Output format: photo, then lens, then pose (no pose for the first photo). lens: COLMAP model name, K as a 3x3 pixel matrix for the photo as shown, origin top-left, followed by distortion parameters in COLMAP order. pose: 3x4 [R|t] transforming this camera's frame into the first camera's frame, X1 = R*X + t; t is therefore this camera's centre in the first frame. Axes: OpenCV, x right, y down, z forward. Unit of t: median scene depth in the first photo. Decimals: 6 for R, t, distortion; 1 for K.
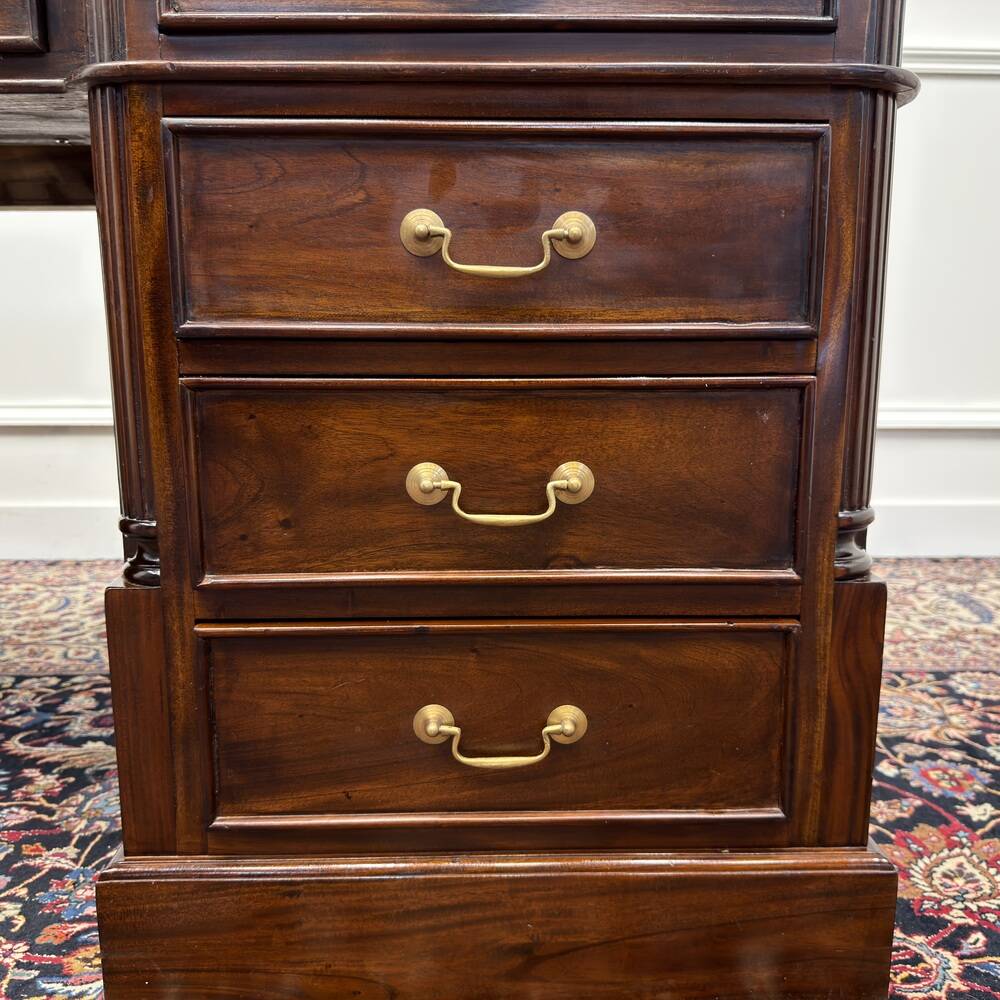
lens RADIAL K [[958.5, 0, 509.9], [0, 958.5, 502.8], [0, 0, 1]] dist [-0.001058, -0.013232]
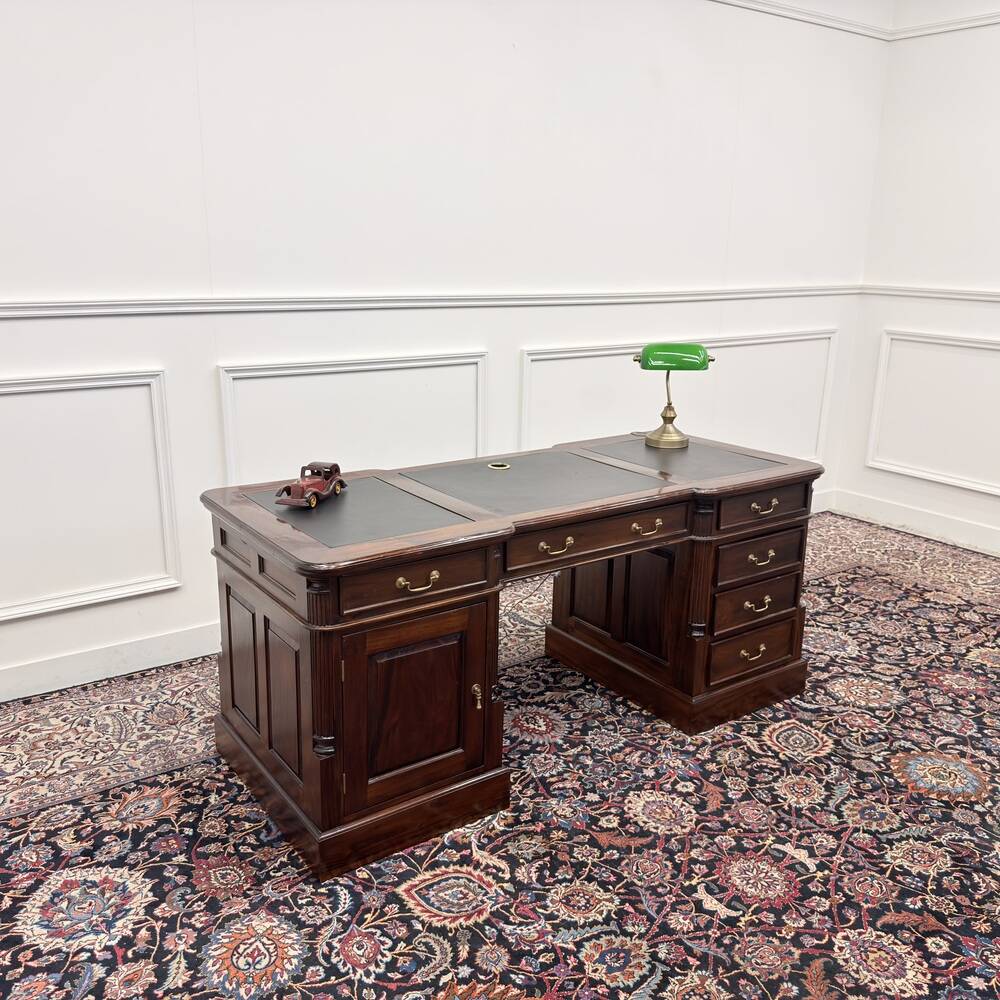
lens RADIAL K [[936.5, 0, 502.0], [0, 936.5, 496.3], [0, 0, 1]] dist [0.112952, -0.220205]
pose [[0.829151, -0.133383, 0.542879, -2.650239], [0.082098, 0.989642, 0.117761, -0.897716], [-0.552963, -0.053073, 0.831514, -1.650749]]
